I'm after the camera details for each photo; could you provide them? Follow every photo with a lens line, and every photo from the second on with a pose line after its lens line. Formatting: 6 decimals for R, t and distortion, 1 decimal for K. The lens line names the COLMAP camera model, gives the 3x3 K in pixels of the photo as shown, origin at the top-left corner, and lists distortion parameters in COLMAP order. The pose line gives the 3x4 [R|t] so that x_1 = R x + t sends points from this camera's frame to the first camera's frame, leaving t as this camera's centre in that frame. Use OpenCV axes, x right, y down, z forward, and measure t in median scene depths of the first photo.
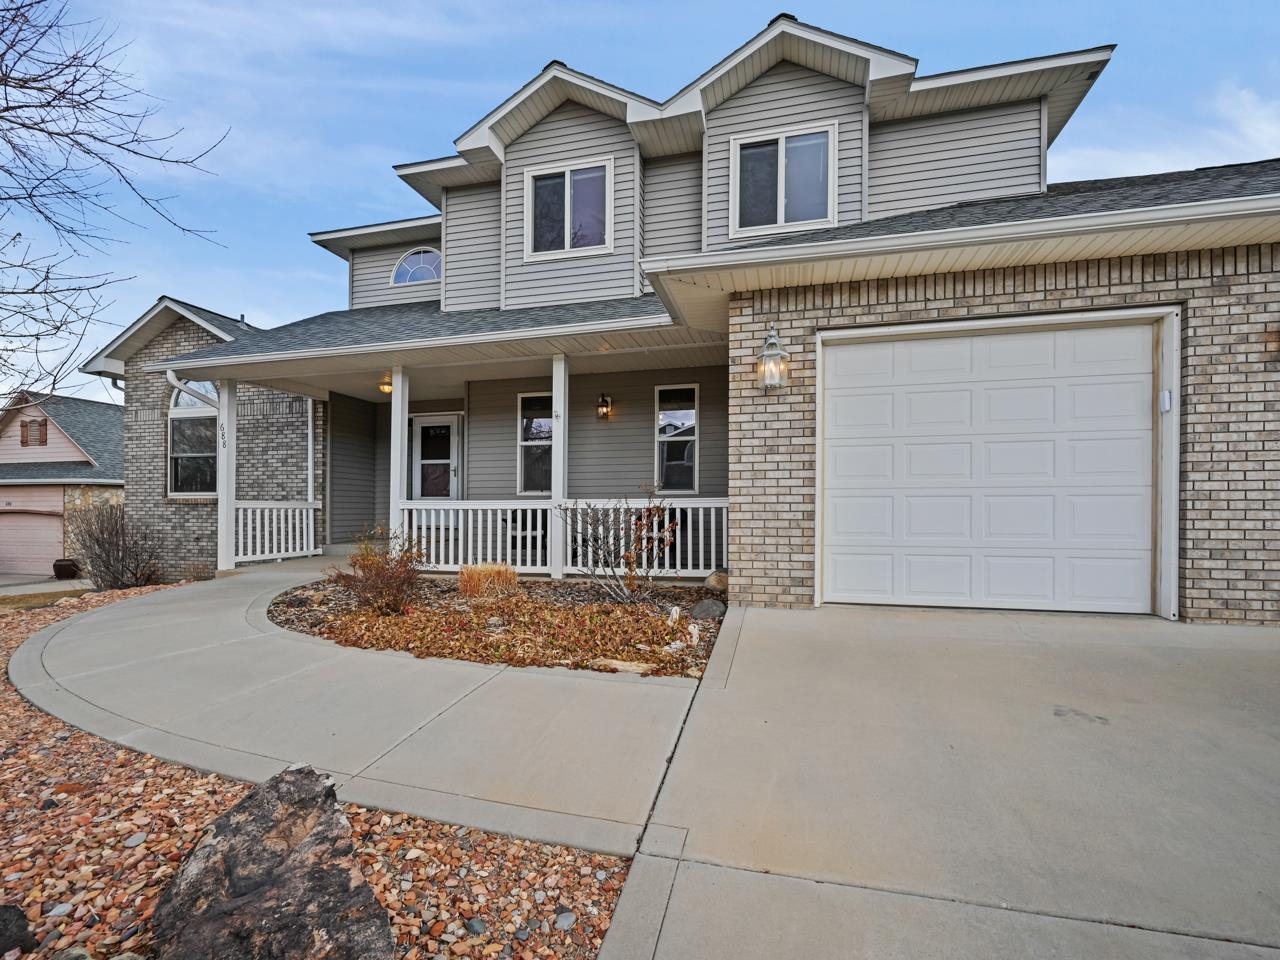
lens RADIAL K [[584.0, 0, 630.8], [0, 584.0, 509.4], [0, 0, 1]] dist [-0.001111, 0.001187]
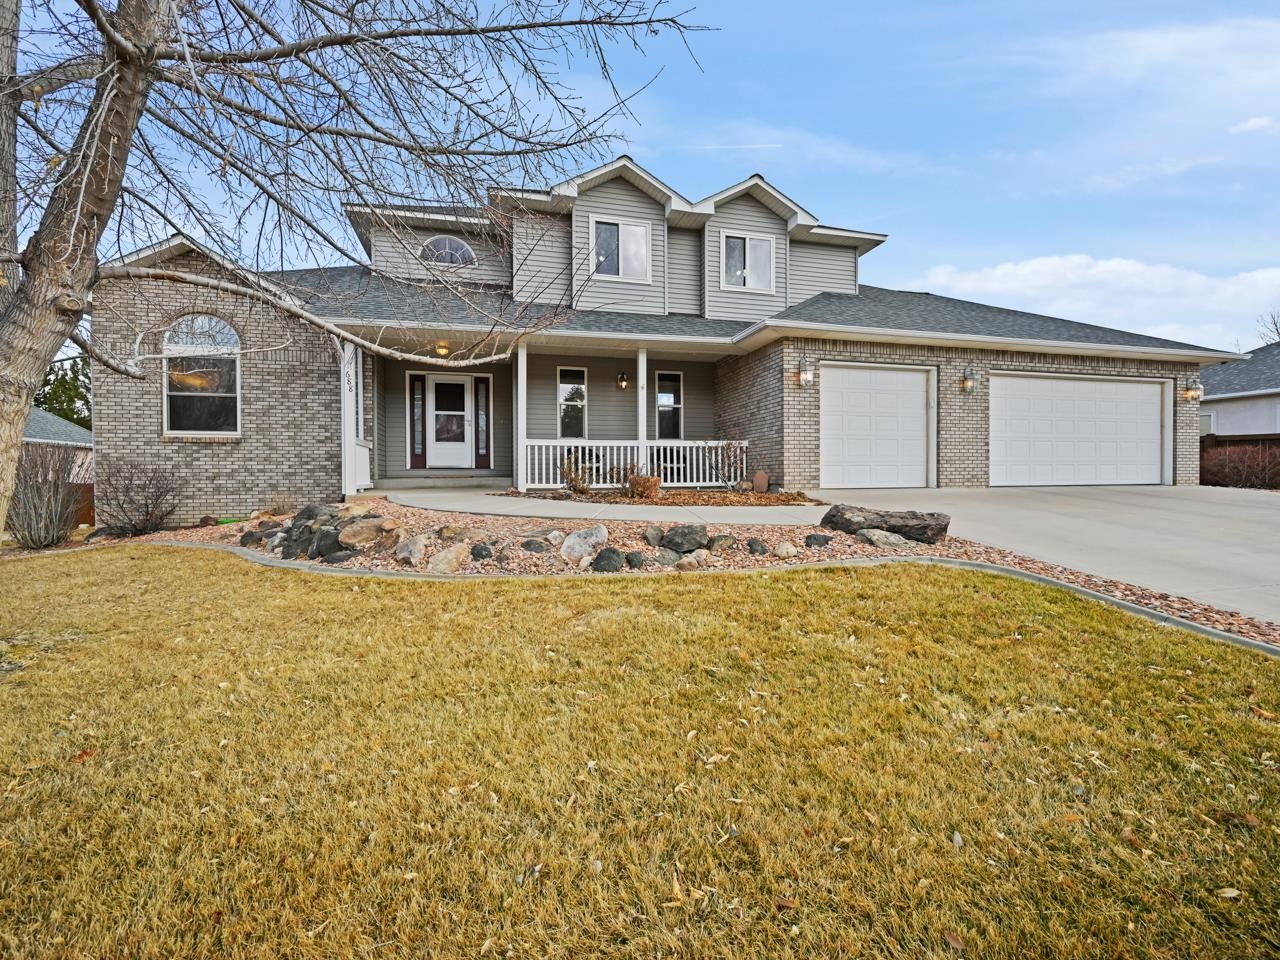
lens RADIAL K [[584.0, 0, 634.6], [0, 584.0, 478.9], [0, 0, 1]] dist [-0.001111, 0.001187]
pose [[0.870901, -0.005038, 0.491433, -0.952814], [0.005220, 0.999986, 0.001002, 0.088746], [-0.491431, 0.001693, 0.870915, -0.379993]]
